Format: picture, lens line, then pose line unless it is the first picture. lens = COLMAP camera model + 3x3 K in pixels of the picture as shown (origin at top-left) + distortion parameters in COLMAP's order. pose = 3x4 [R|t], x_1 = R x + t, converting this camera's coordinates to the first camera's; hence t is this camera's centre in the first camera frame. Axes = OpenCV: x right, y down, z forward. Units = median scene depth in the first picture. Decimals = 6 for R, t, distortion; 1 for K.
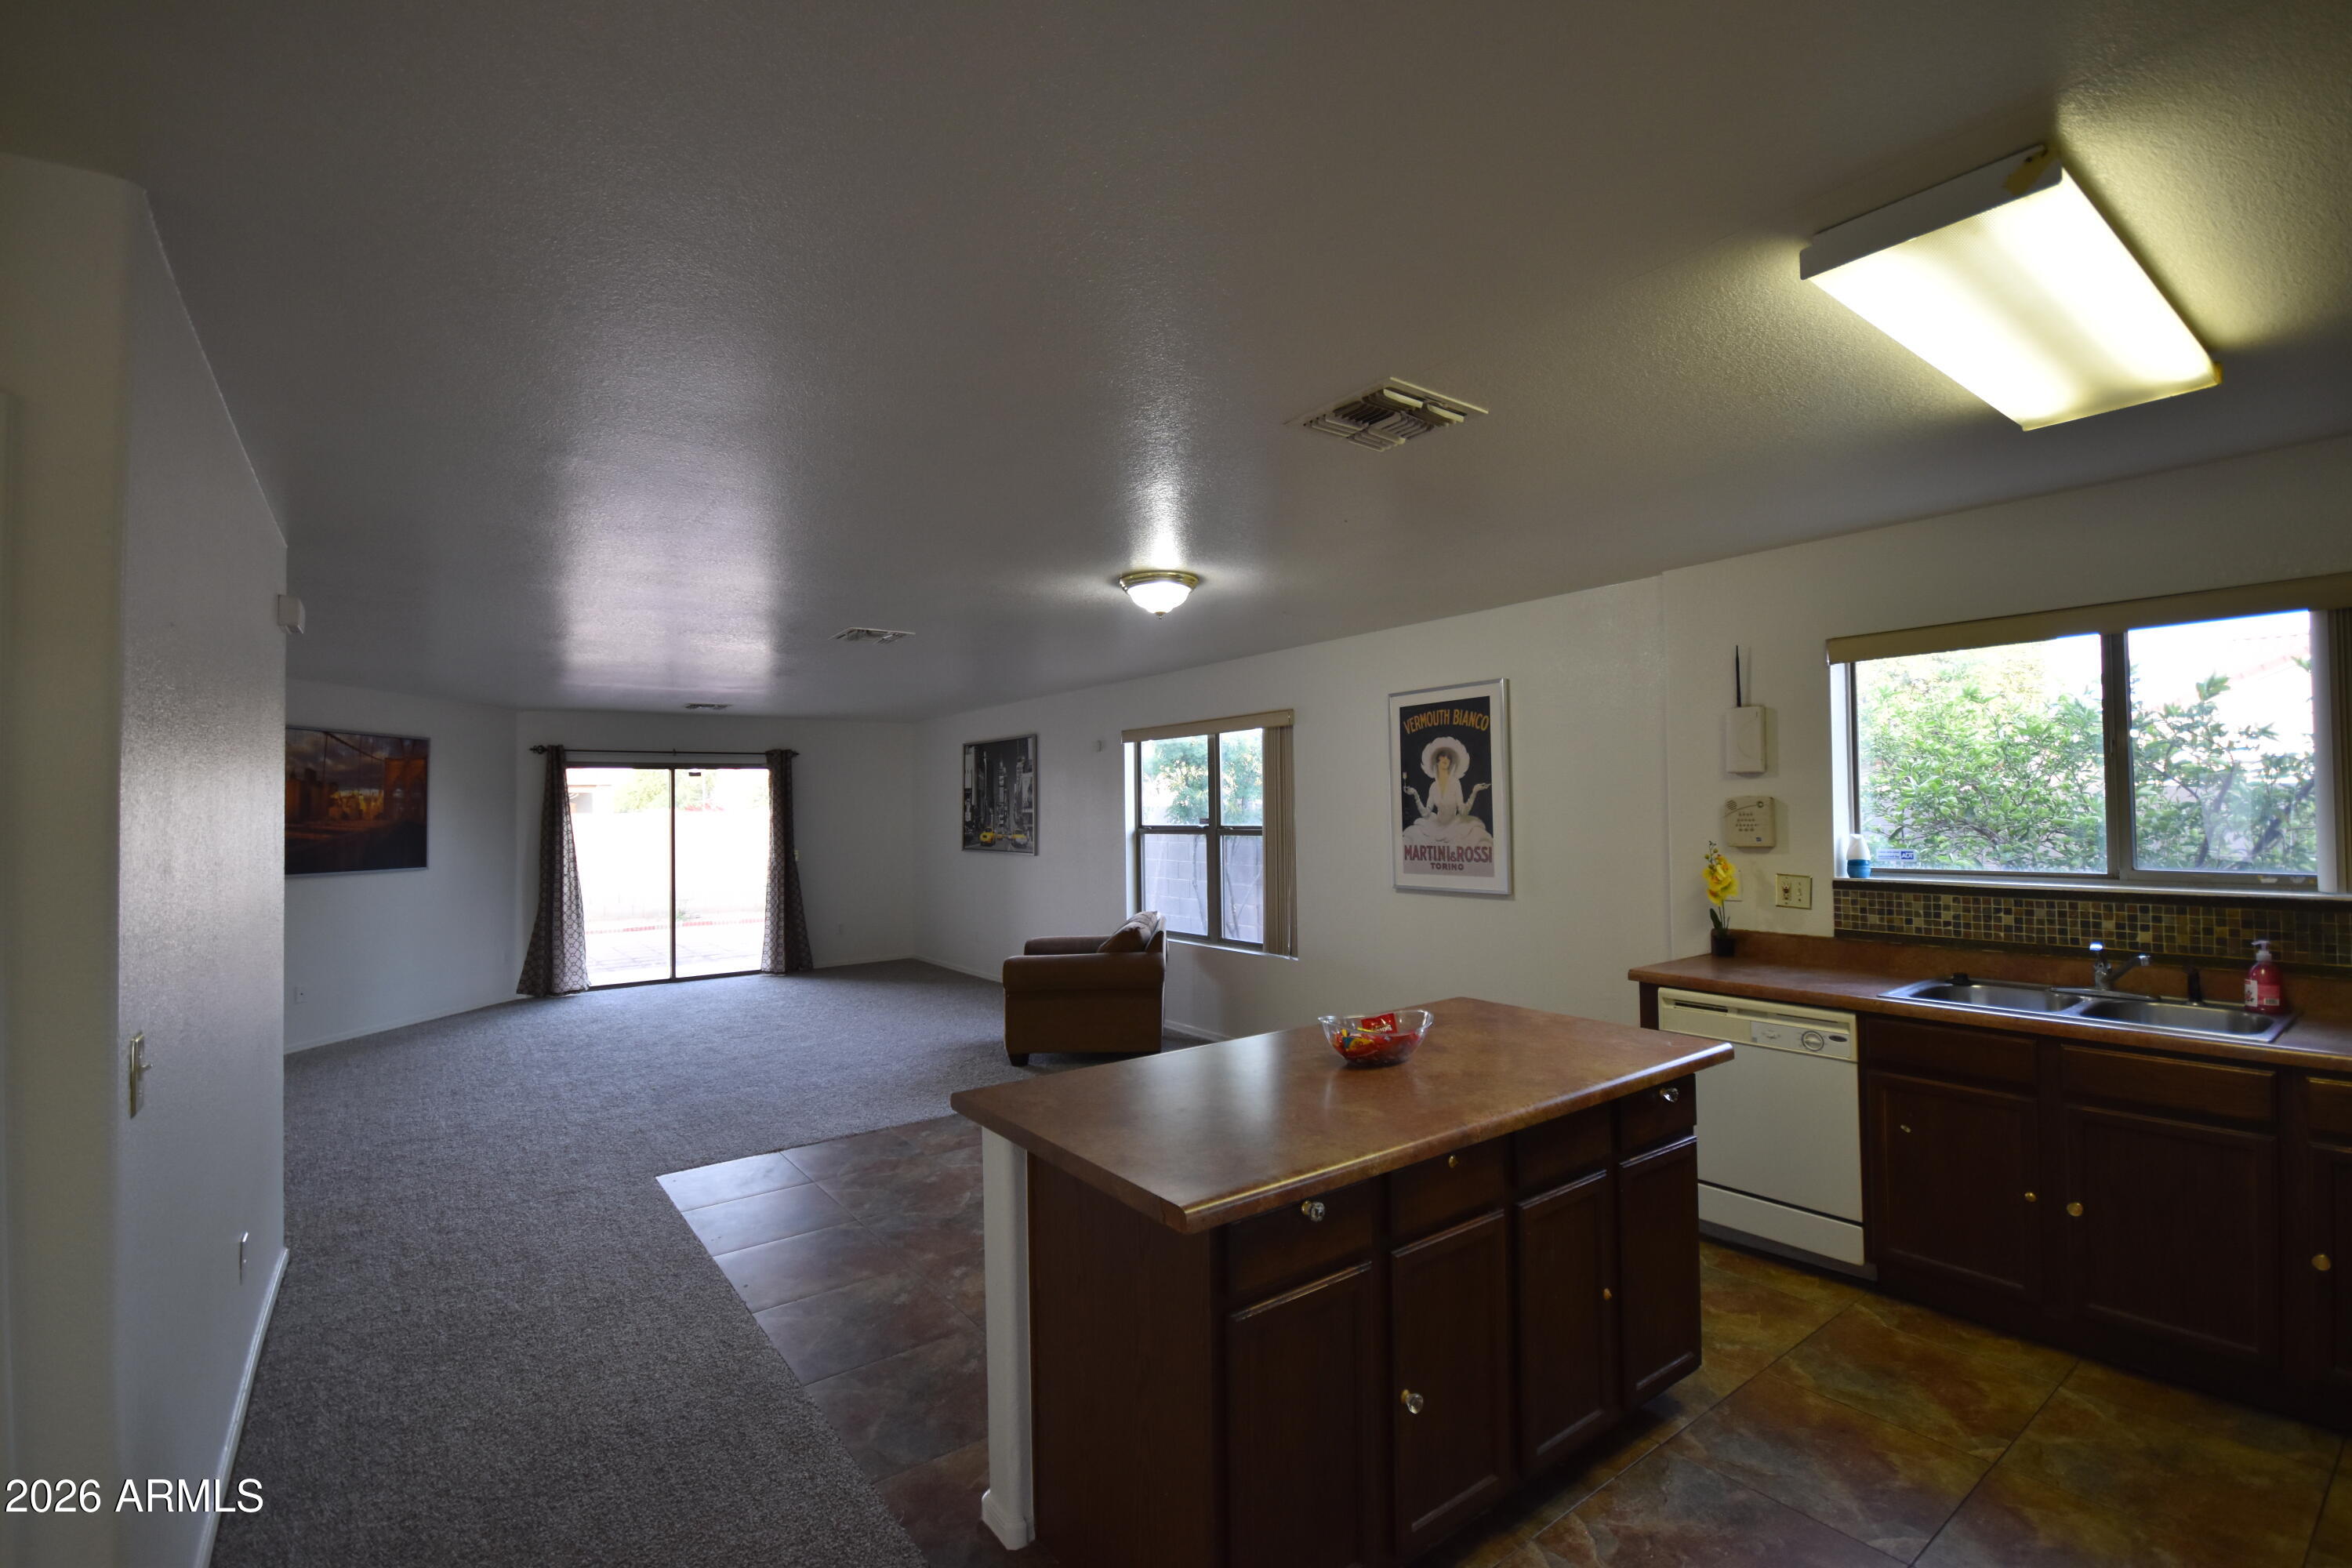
lens RADIAL K [[1040.5, 0, 1179.5], [0, 1040.5, 788.0], [0, 0, 1]] dist [0.000338, 0.000290]
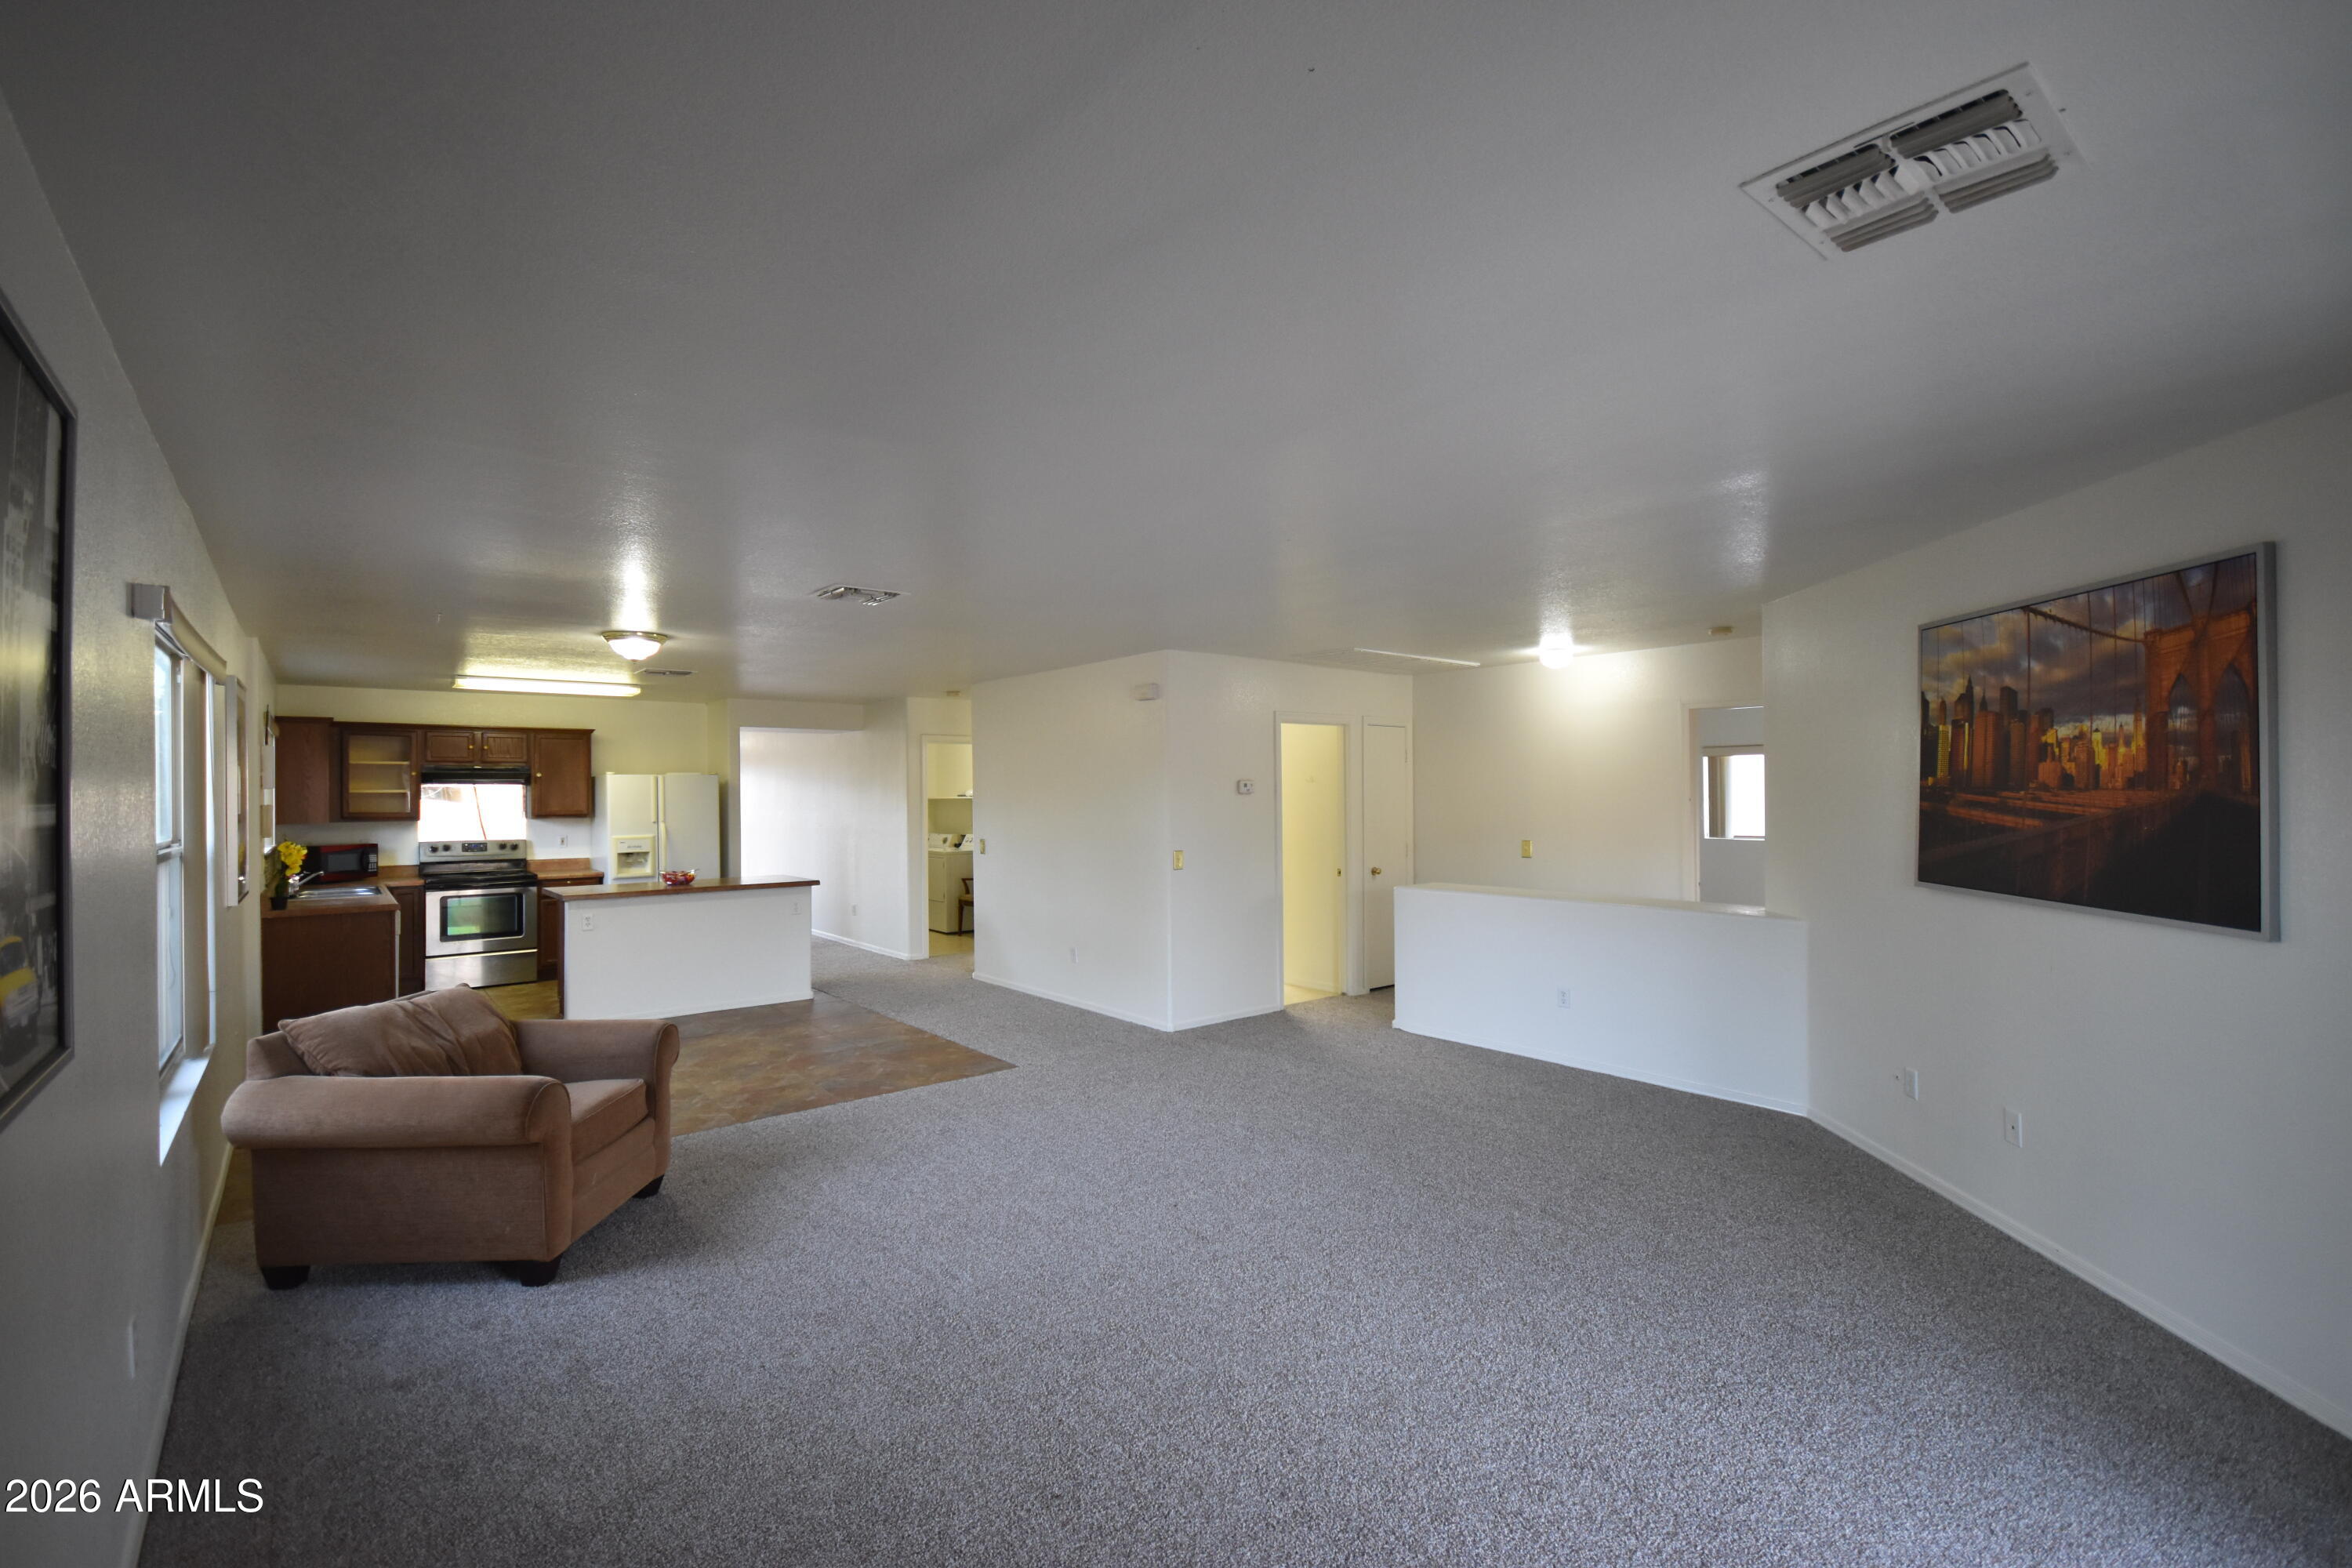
lens RADIAL K [[1040.5, 0, 1179.5], [0, 1040.5, 788.0], [0, 0, 1]] dist [0.000338, 0.000290]
pose [[-0.998130, 0.023228, -0.056545, -0.435126], [0.024658, 0.999390, -0.024731, 0.035641], [0.055936, -0.026079, -0.998094, 1.597640]]
